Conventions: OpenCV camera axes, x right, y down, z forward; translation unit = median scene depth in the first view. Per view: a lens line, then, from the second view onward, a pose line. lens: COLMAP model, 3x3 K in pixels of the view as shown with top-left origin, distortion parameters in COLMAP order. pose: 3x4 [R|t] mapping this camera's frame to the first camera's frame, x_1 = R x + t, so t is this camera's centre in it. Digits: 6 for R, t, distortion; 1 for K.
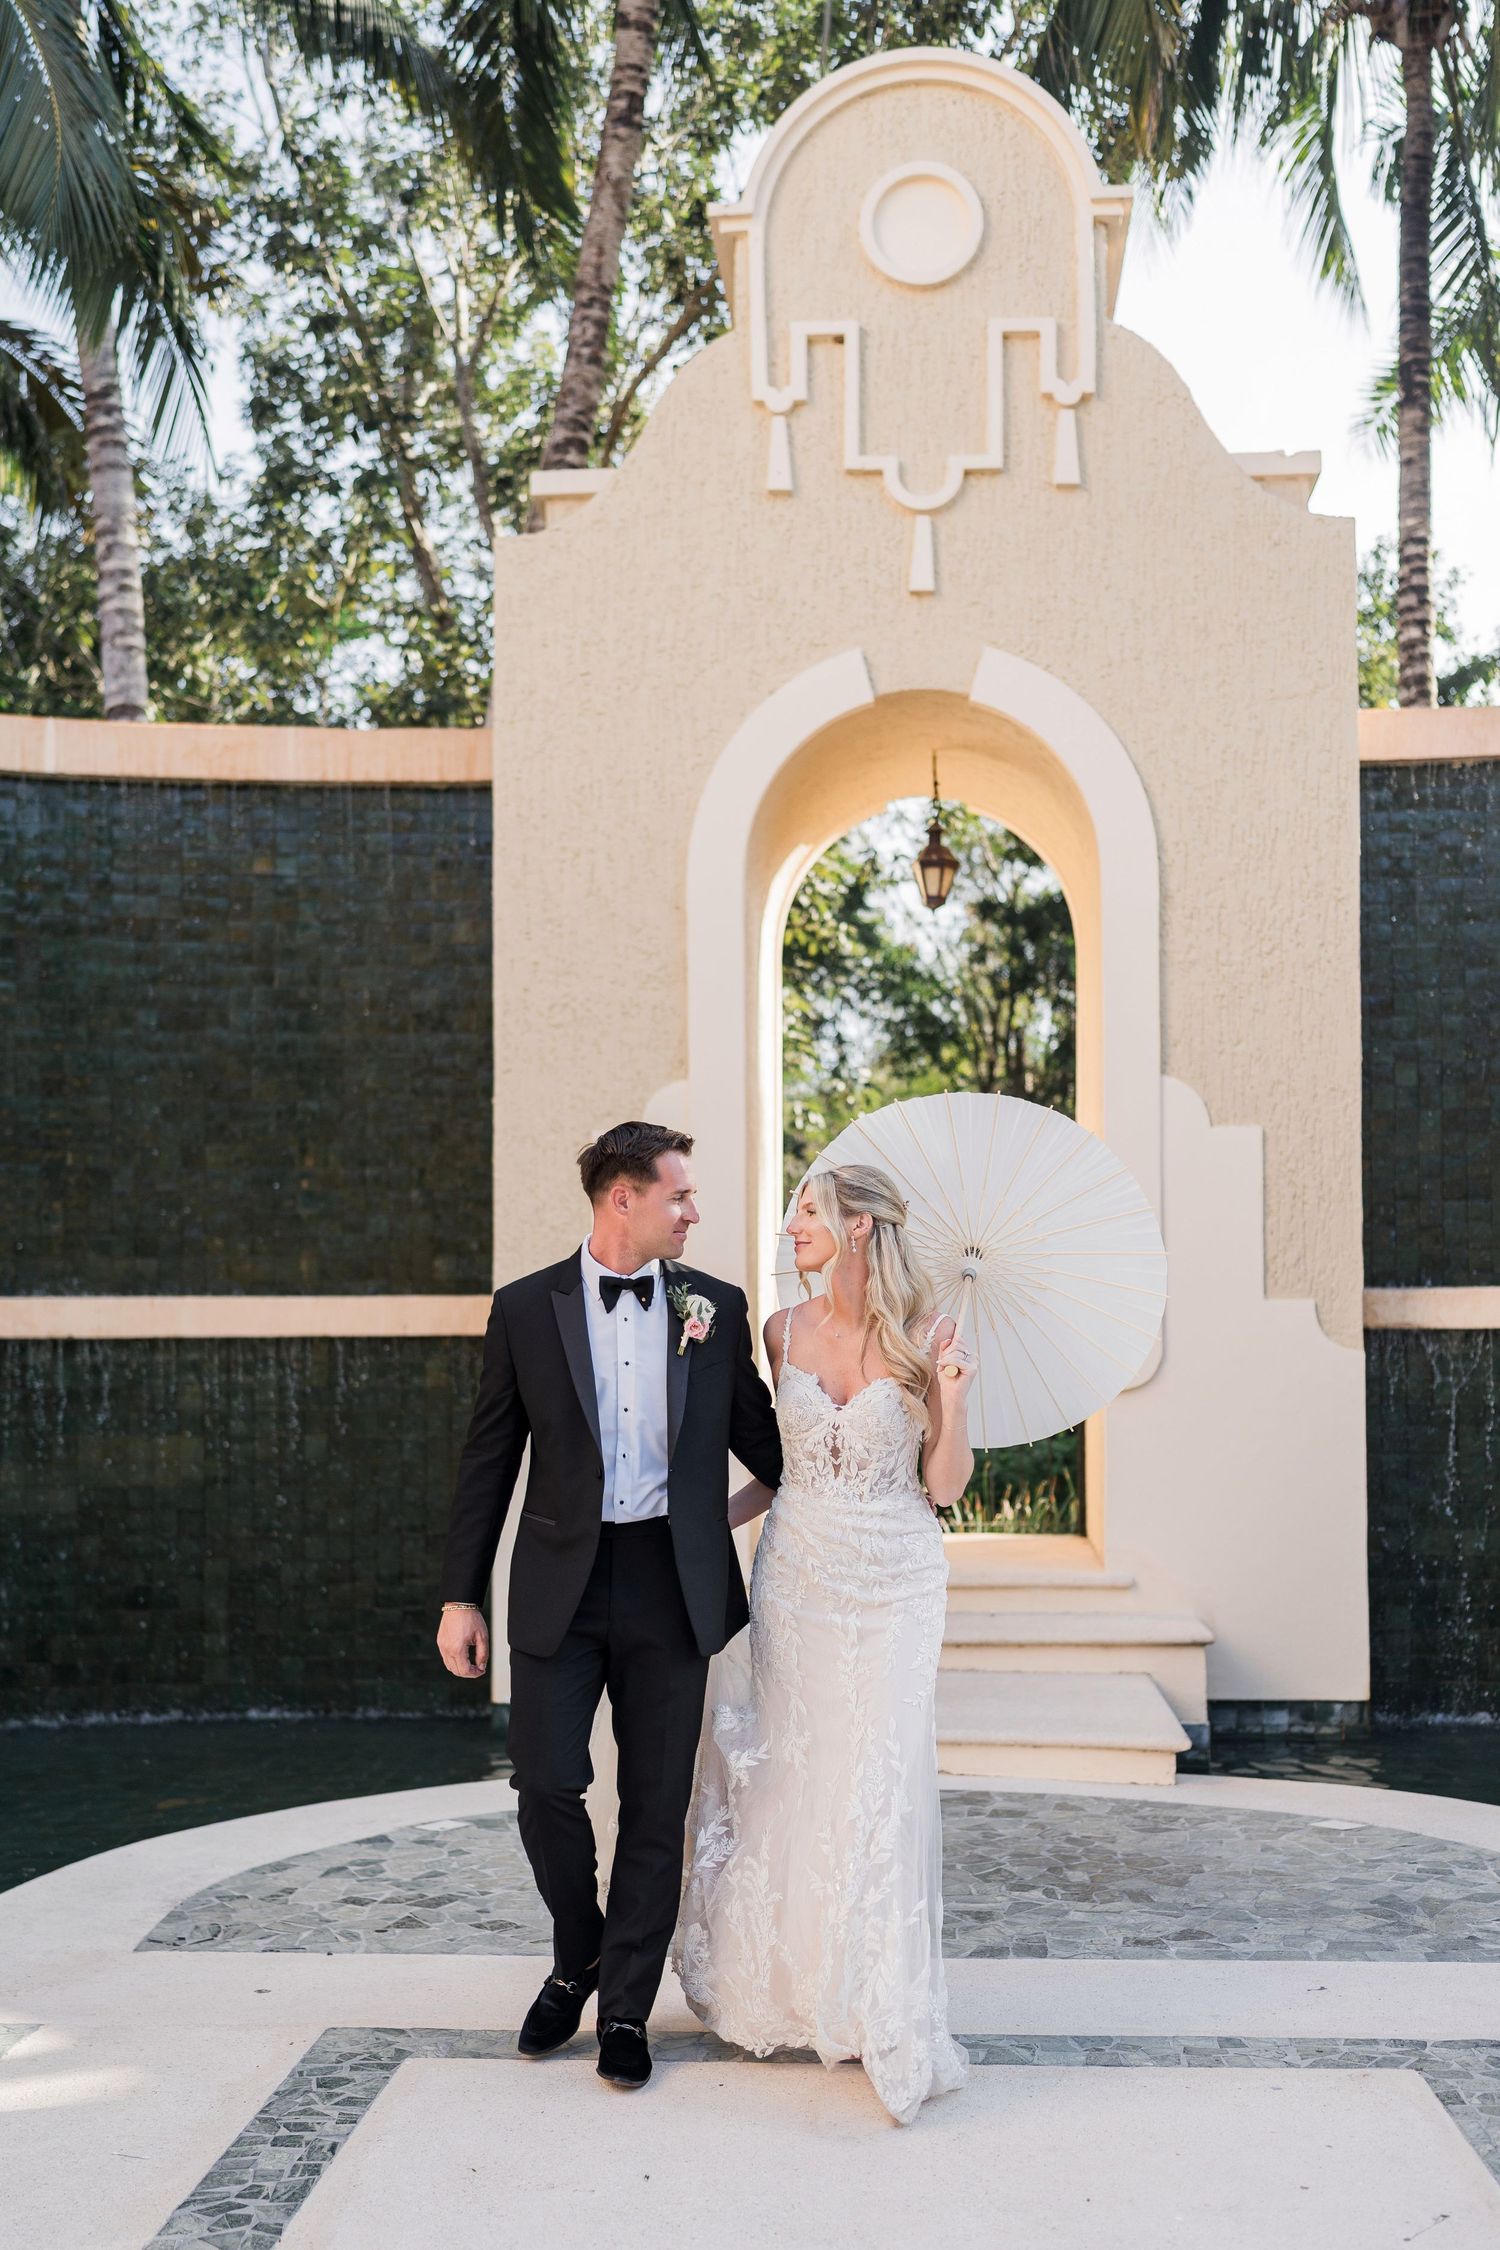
lens RADIAL K [[2404.2, 0, 758.8], [0, 2404.2, 1298.4], [0, 0, 1]] dist [-0.002065, 0.003187]
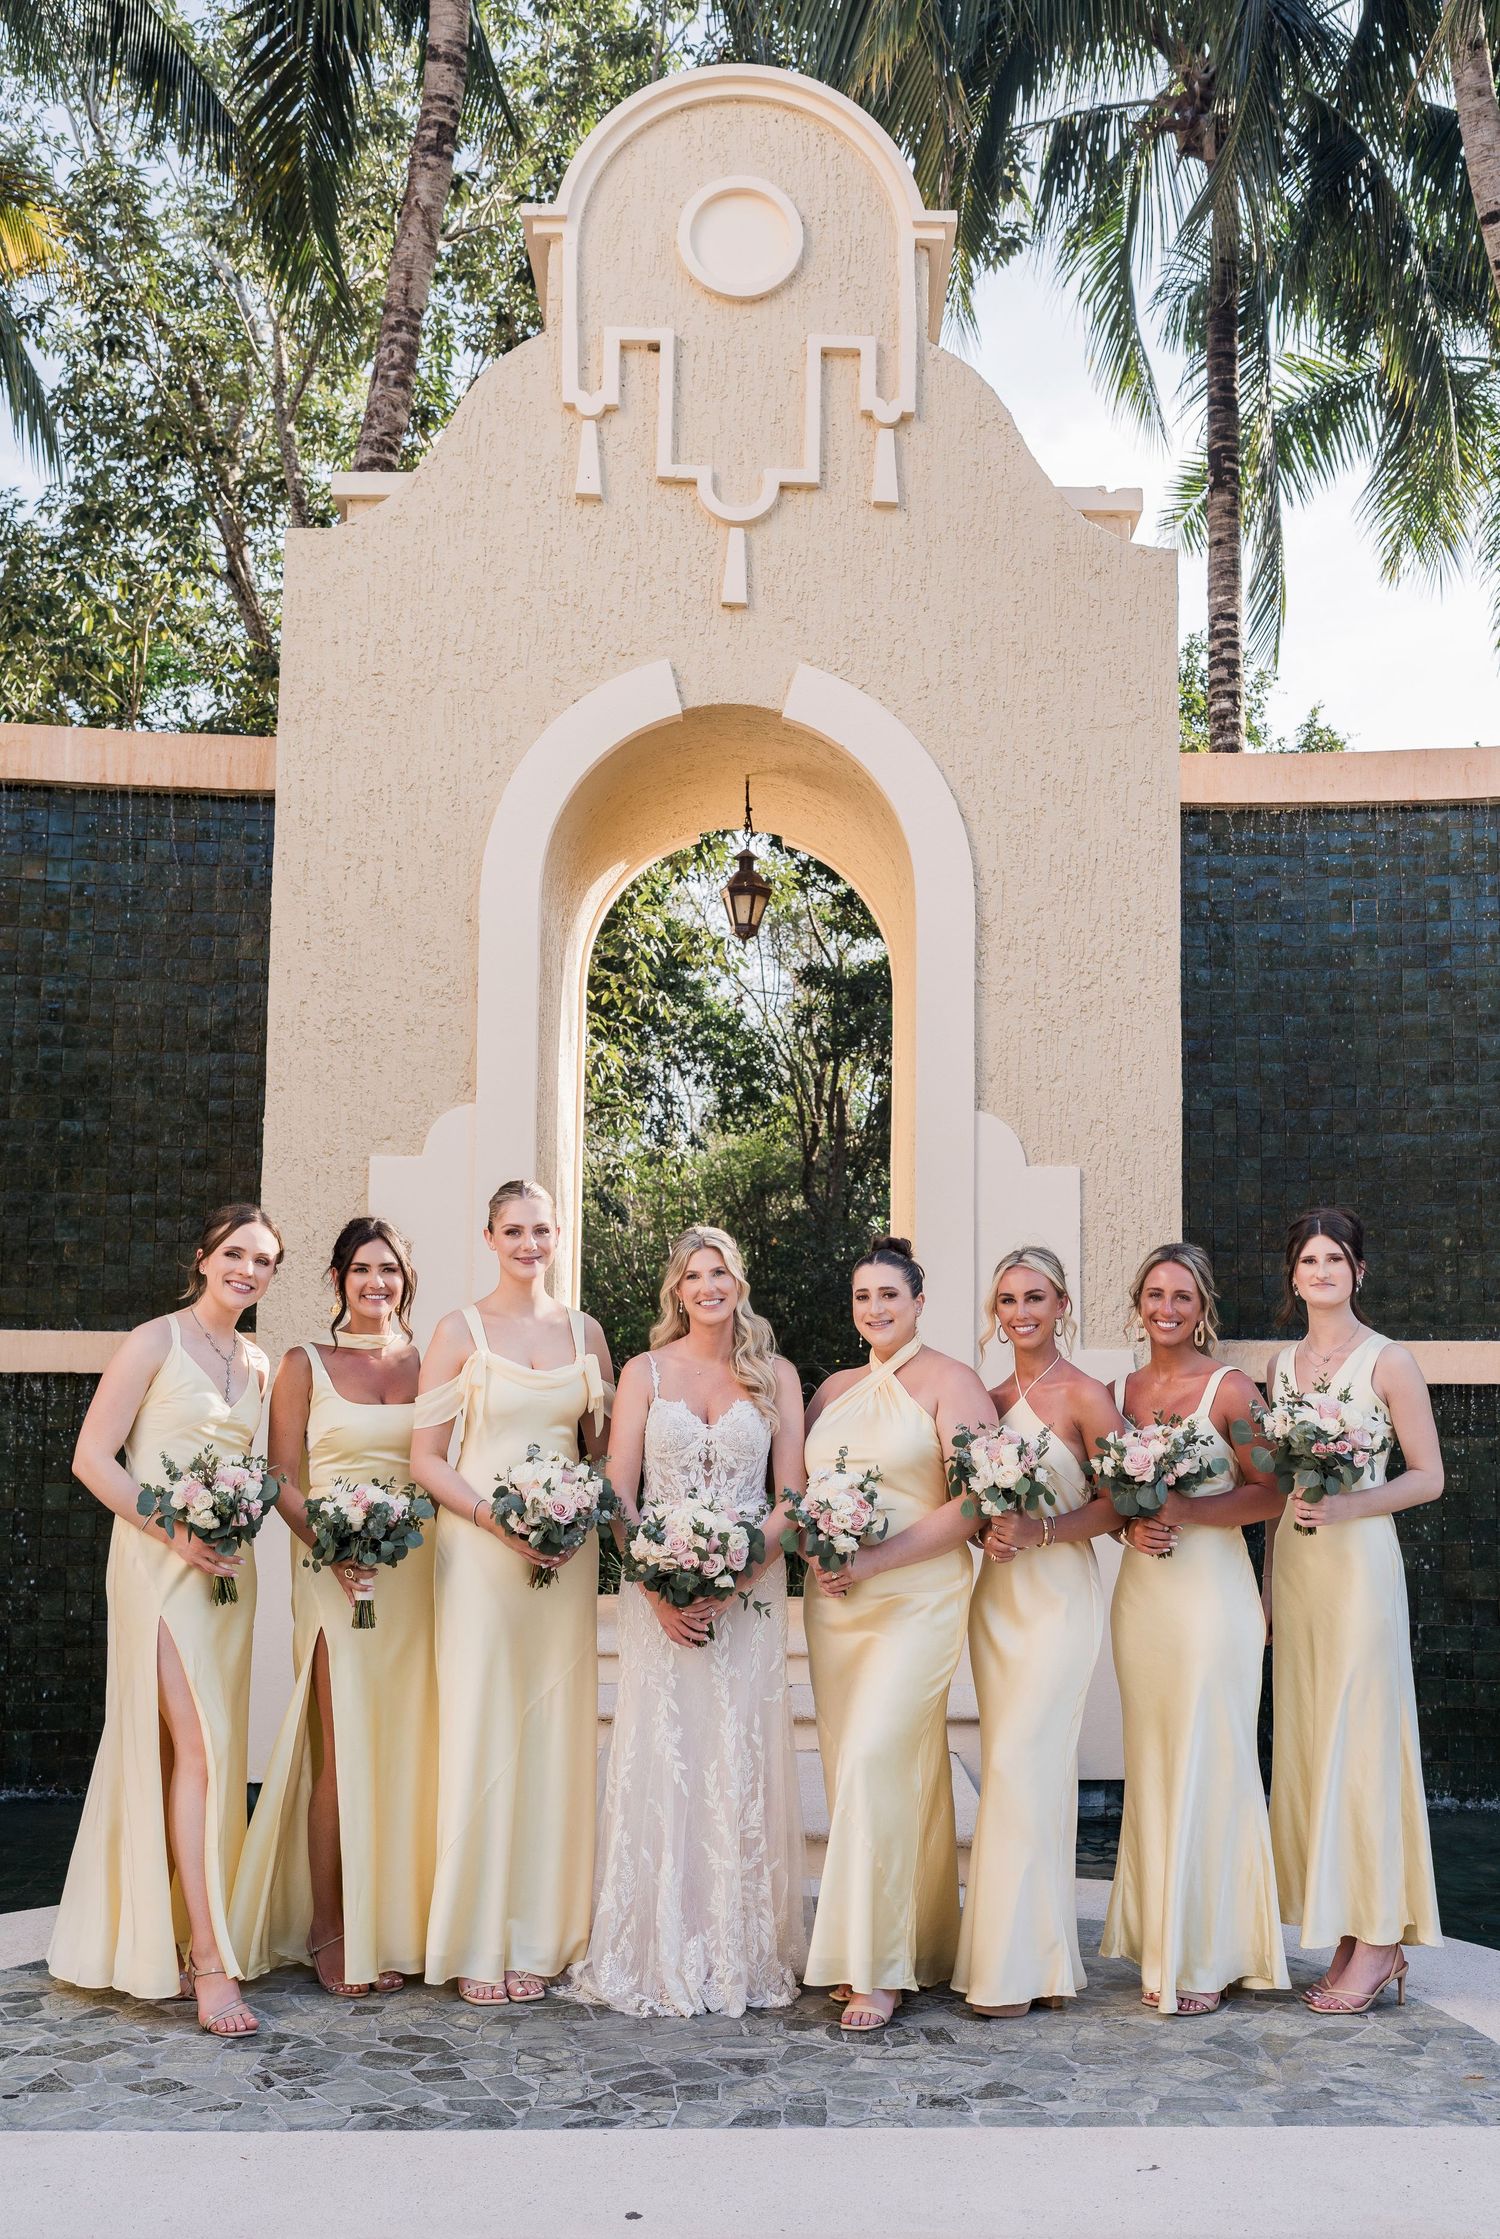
lens RADIAL K [[2293.6, 0, 810.5], [0, 2293.6, 1161.8], [0, 0, 1]] dist [0.001812, -0.017210]
pose [[0.995536, 0.023277, 0.091467, 0.019432], [-0.015330, 0.996121, -0.086648, 0.007059], [-0.093129, 0.084859, 0.992031, 0.105822]]
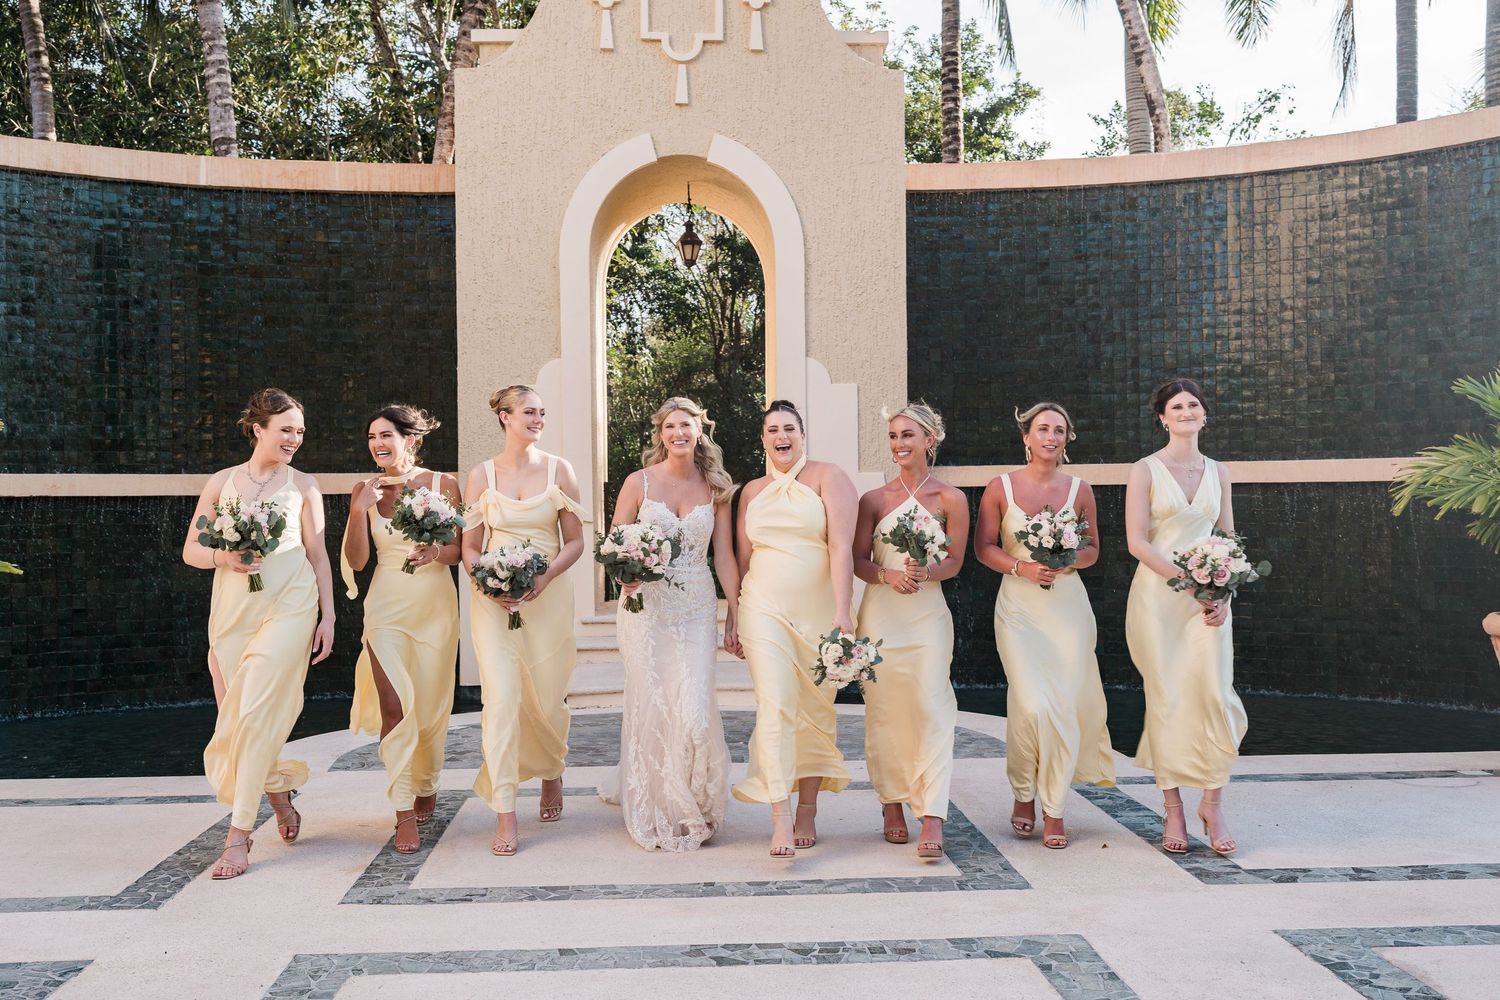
lens RADIAL K [[1568.0, 0, 750.0], [0, 1568.0, 500.0], [0, 0, 1]] dist [0.012844, -0.001252]
pose [[0.993531, -0.006510, 0.113376, -0.022058], [0.004763, 0.999866, 0.015680, 0.002569], [-0.113463, -0.015038, 0.993428, -0.254691]]
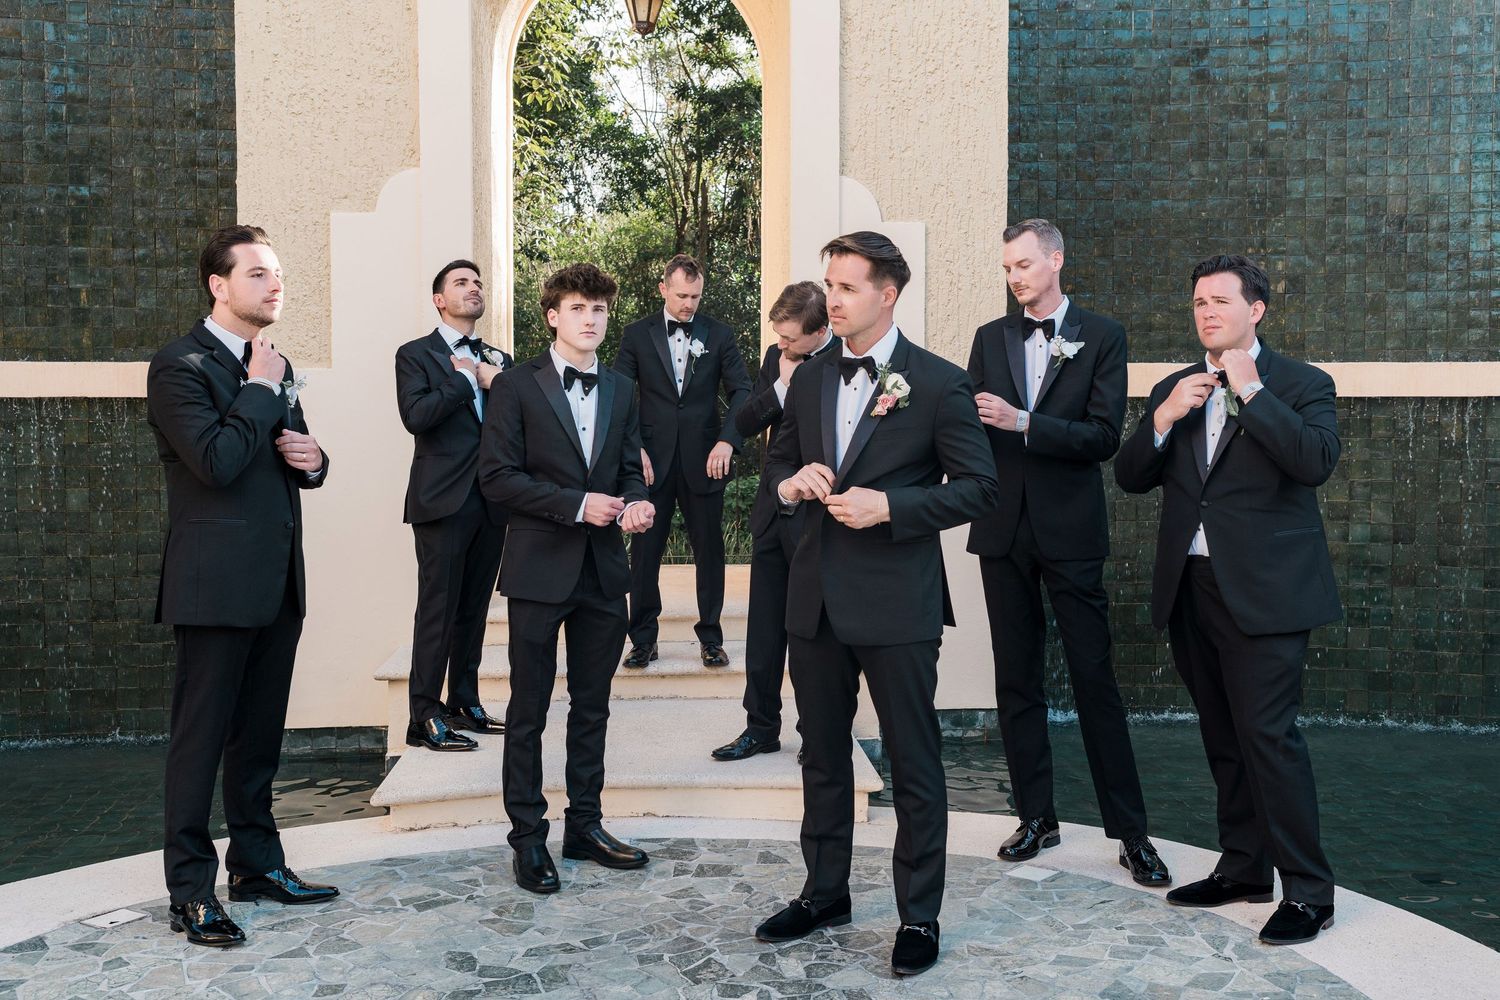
lens RADIAL K [[1567.4, 0, 807.3], [0, 1567.4, 462.2], [0, 0, 1]] dist [-0.000375, 0.005463]
pose [[0.984325, -0.001223, 0.176357, 0.018912], [-0.008077, 0.998614, 0.052005, 0.005466], [-0.176176, -0.052615, 0.982951, 0.254702]]
